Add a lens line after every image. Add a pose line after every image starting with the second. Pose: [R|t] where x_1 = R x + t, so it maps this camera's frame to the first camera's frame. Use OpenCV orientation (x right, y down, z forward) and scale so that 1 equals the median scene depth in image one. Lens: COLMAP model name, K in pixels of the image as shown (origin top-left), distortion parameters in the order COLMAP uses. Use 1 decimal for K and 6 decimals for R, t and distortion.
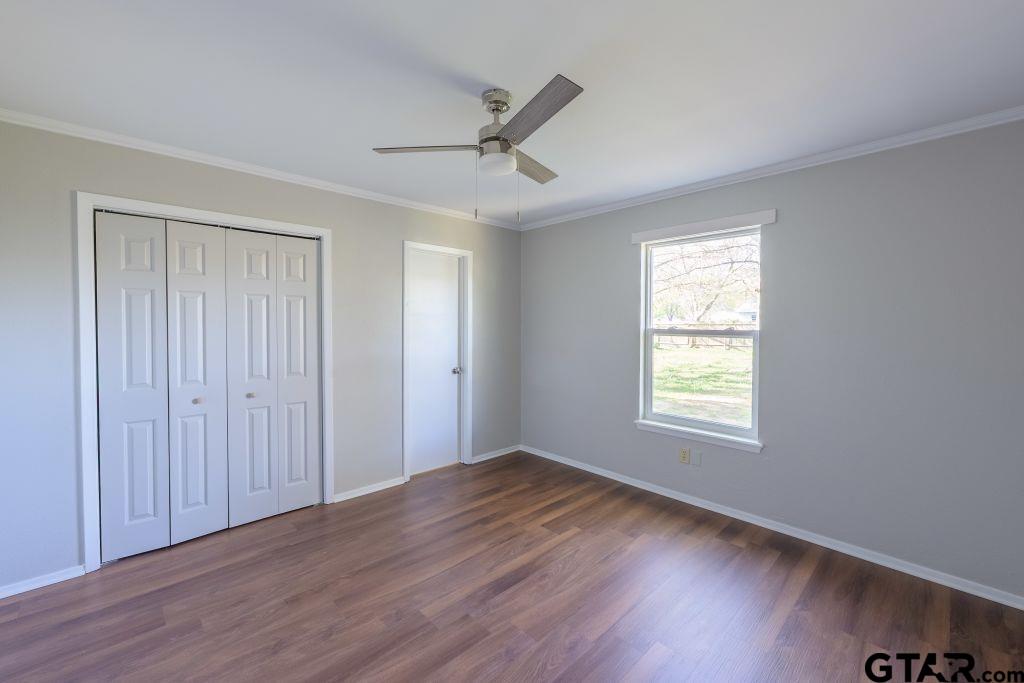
lens RADIAL K [[415.4, 0, 512.0], [0, 415.4, 335.2], [0, 0, 1]] dist [-0.001225, -0.000023]
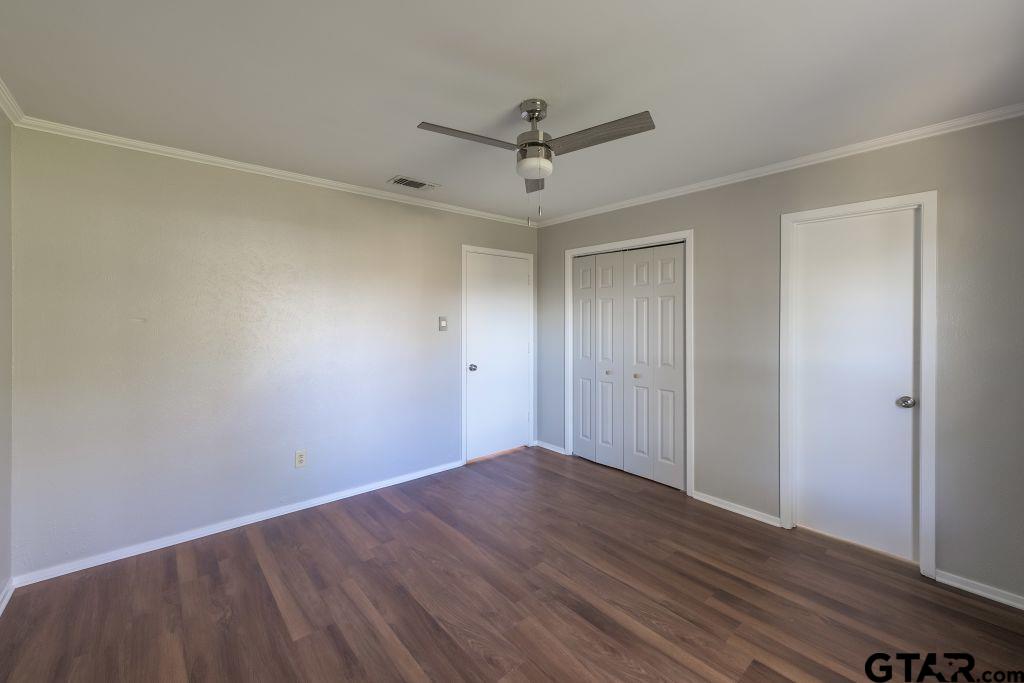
lens RADIAL K [[418.7, 0, 512.7], [0, 418.7, 321.8], [0, 0, 1]] dist [-0.000050, -0.000032]
pose [[-0.046581, 0.002886, -0.998910, 0.687073], [-0.034704, 0.999387, 0.004506, -0.015917], [0.998312, 0.034876, -0.046452, 0.671065]]
